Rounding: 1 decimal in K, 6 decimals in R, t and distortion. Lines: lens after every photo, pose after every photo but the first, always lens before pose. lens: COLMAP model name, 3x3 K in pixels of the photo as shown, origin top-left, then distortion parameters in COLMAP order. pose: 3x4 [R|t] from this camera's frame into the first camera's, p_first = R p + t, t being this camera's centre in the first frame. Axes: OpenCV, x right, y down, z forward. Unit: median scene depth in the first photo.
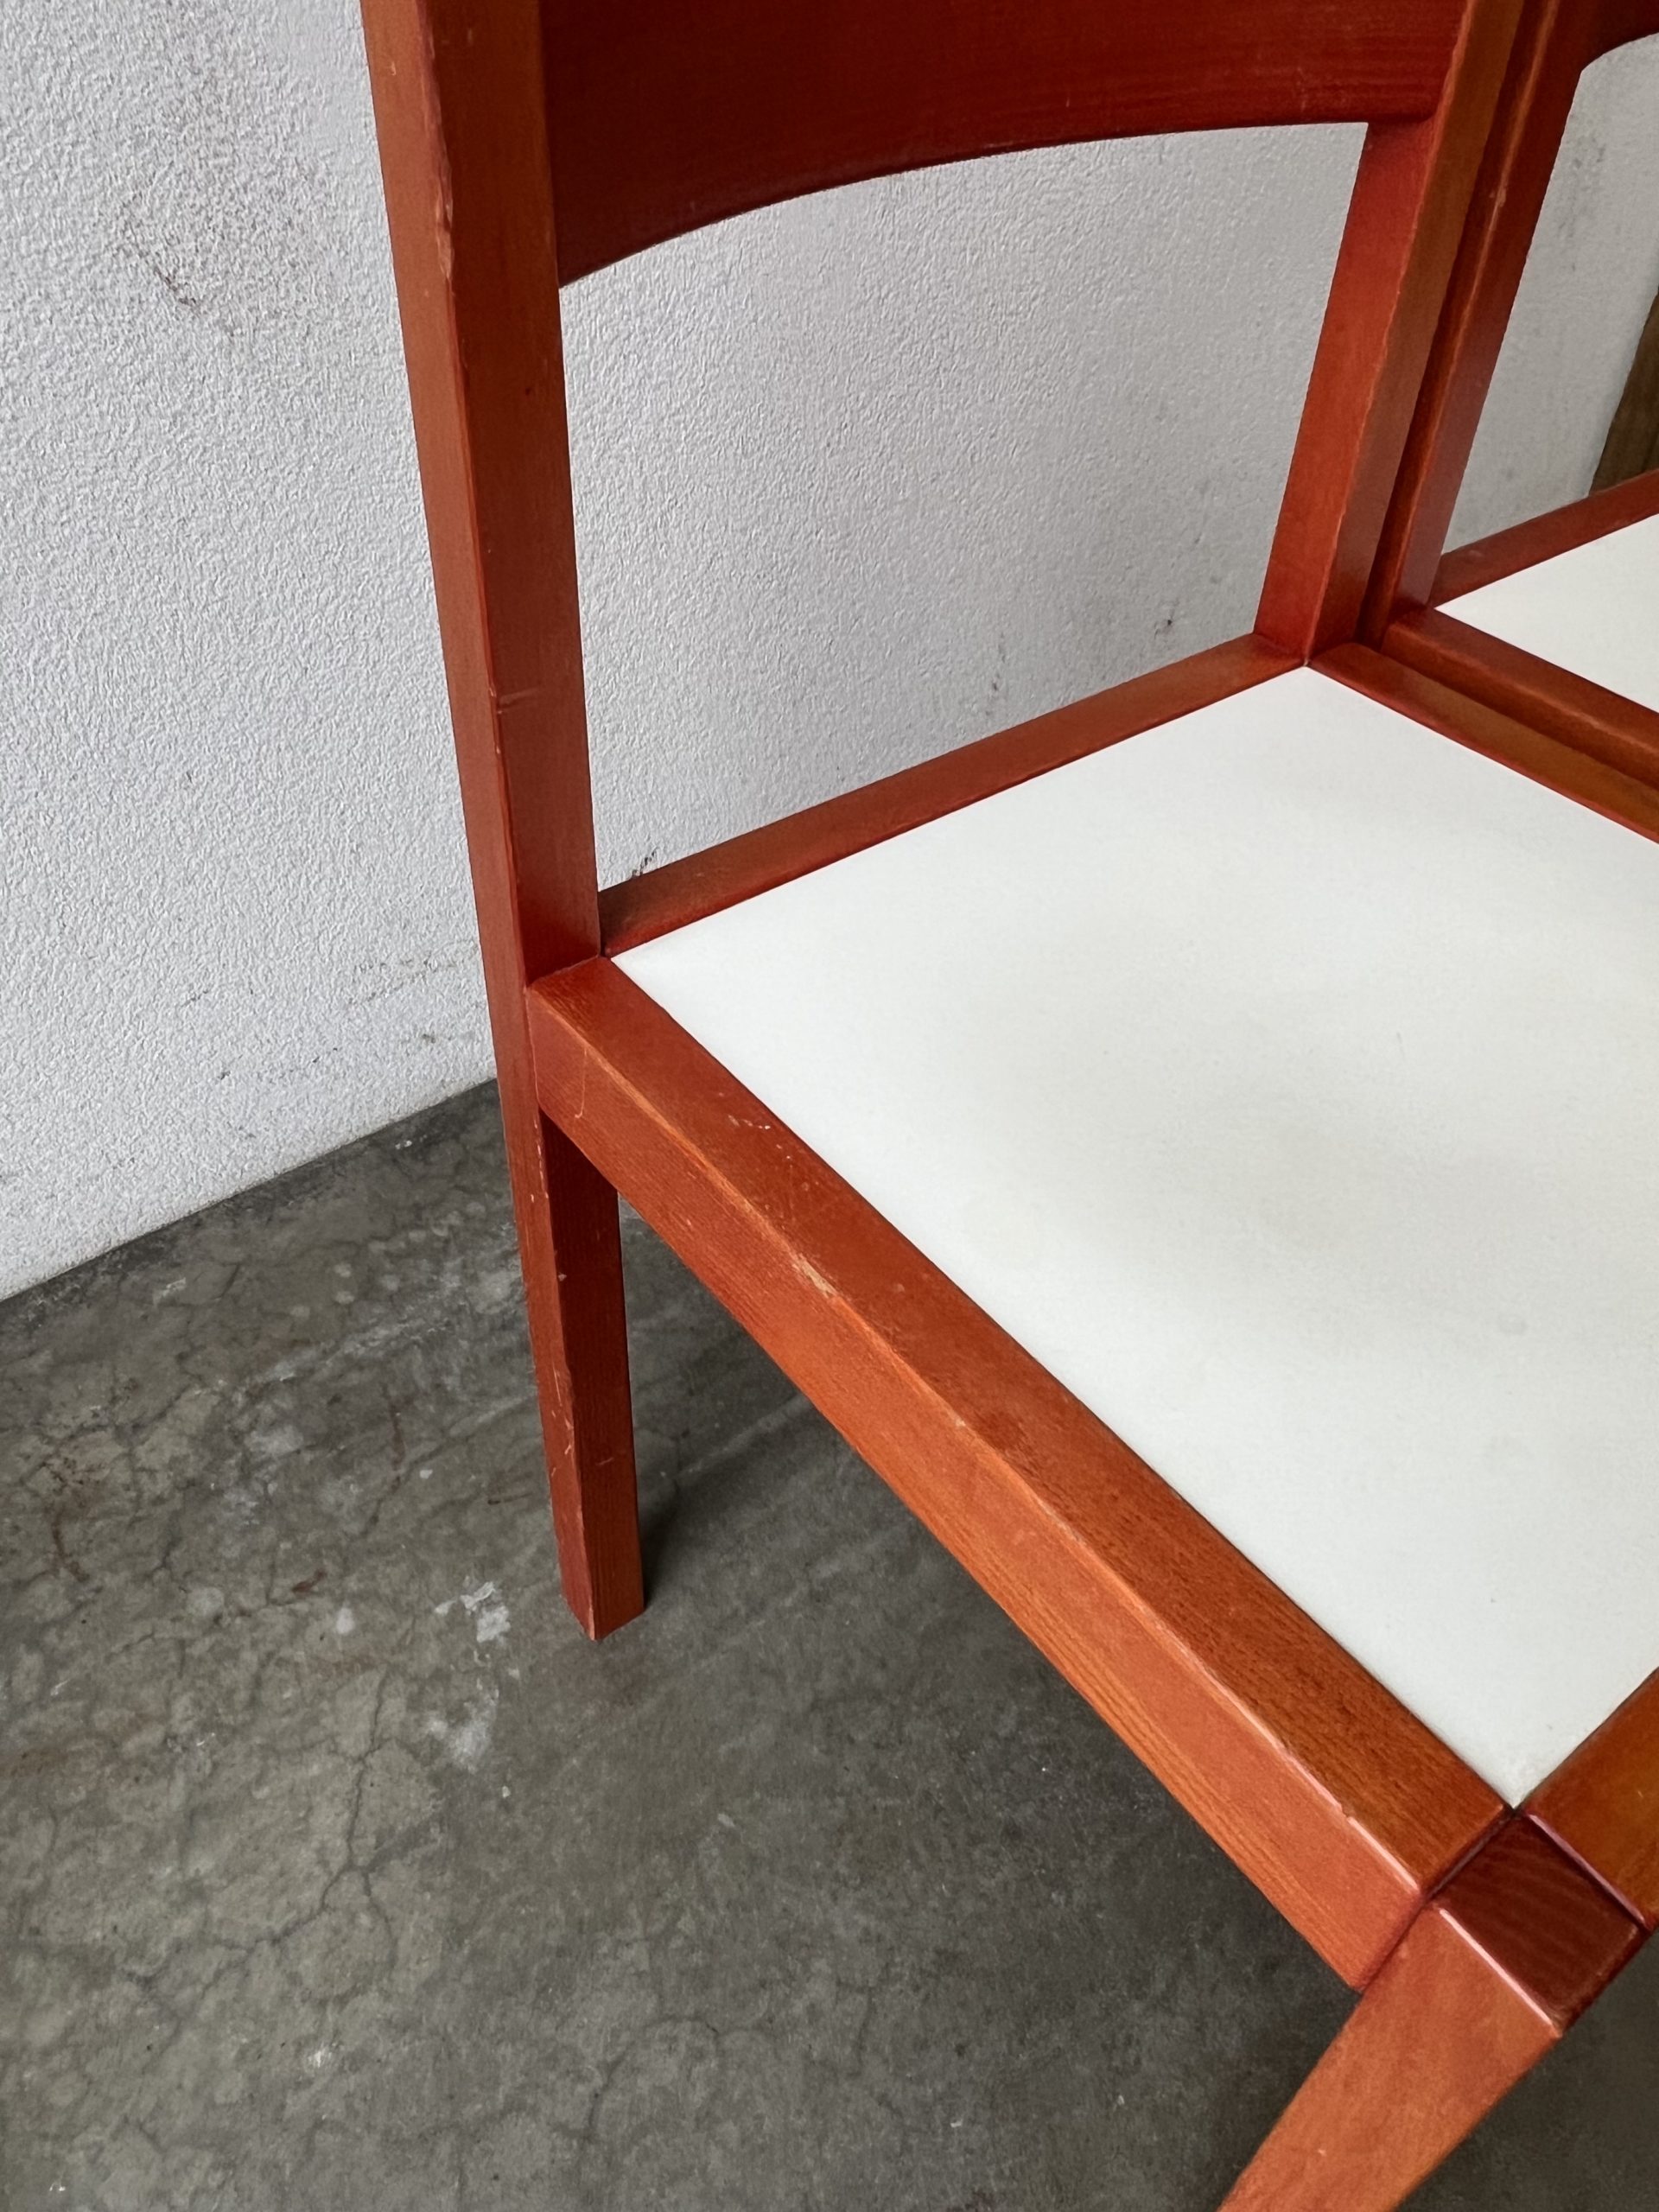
lens RADIAL K [[1652.1, 0, 788.9], [0, 1652.1, 1086.2], [0, 0, 1]] dist [0.001310, -0.004689]
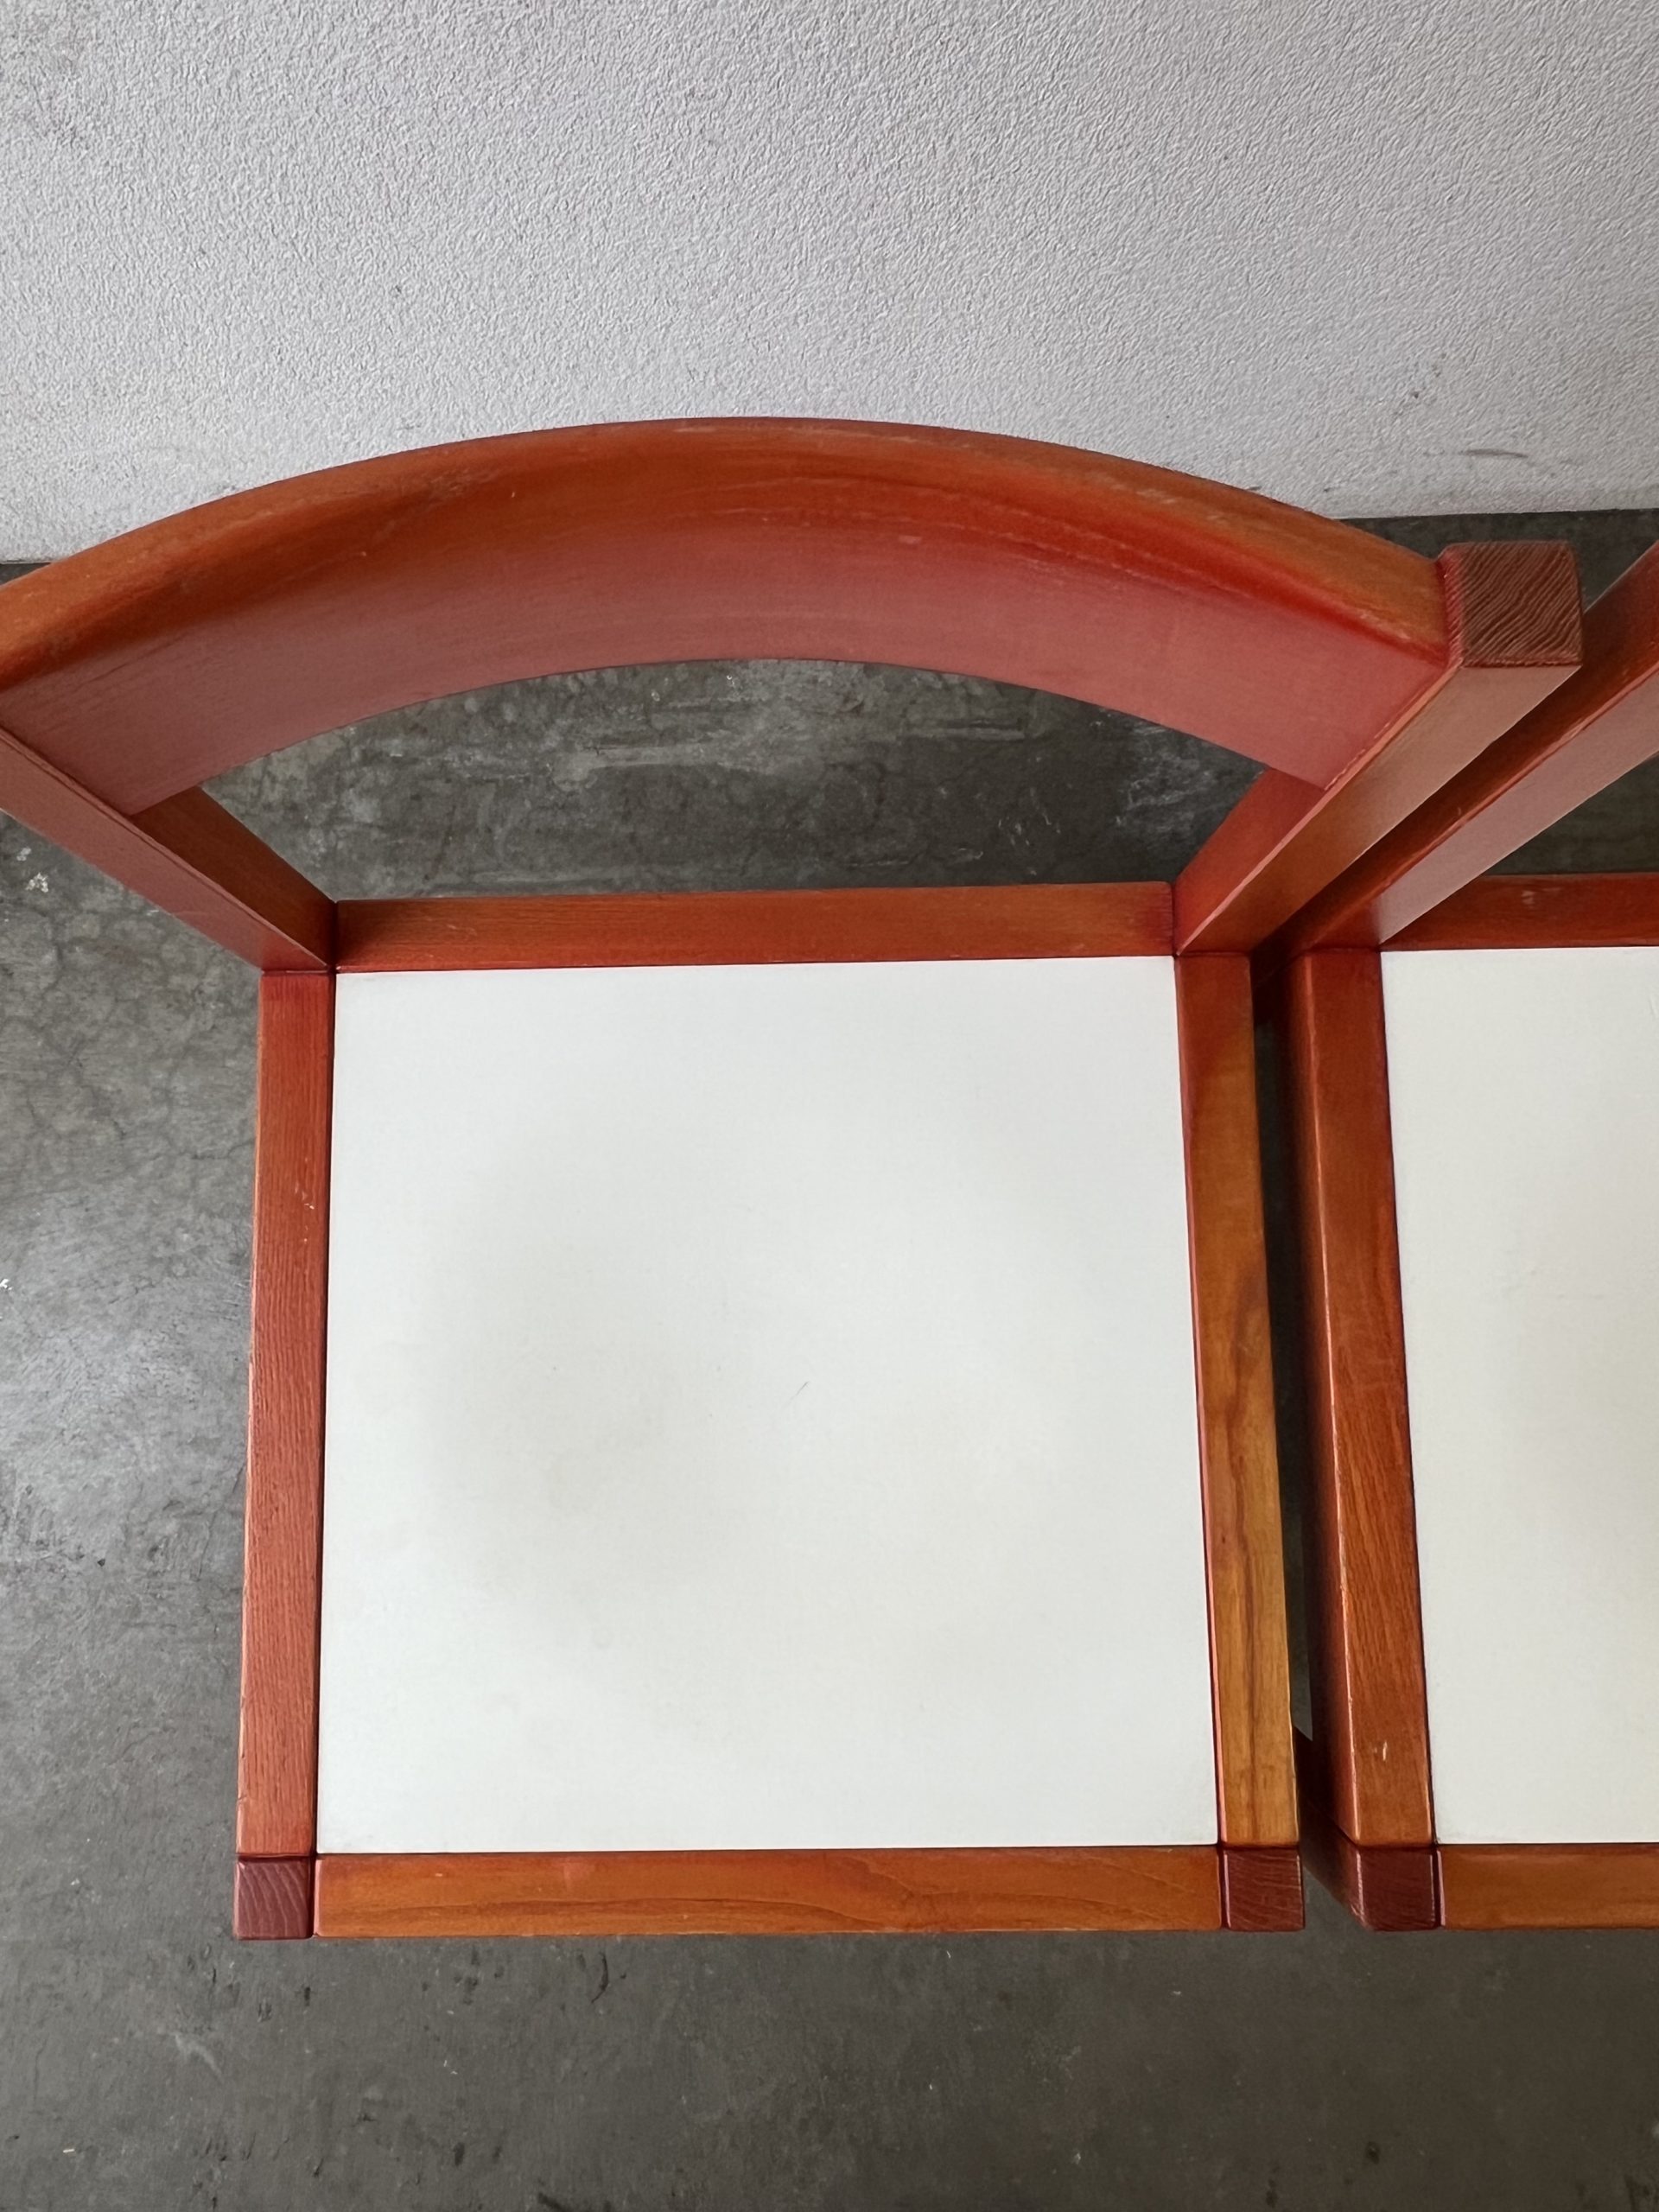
lens RADIAL K [[1652.1, 0, 788.9], [0, 1652.1, 1086.2], [0, 0, 1]] dist [0.001310, -0.004689]
pose [[0.808393, 0.576504, -0.118925, 0.246089], [-0.368351, 0.653019, 0.661728, -0.651939], [0.459149, -0.491130, 0.740252, 0.116738]]
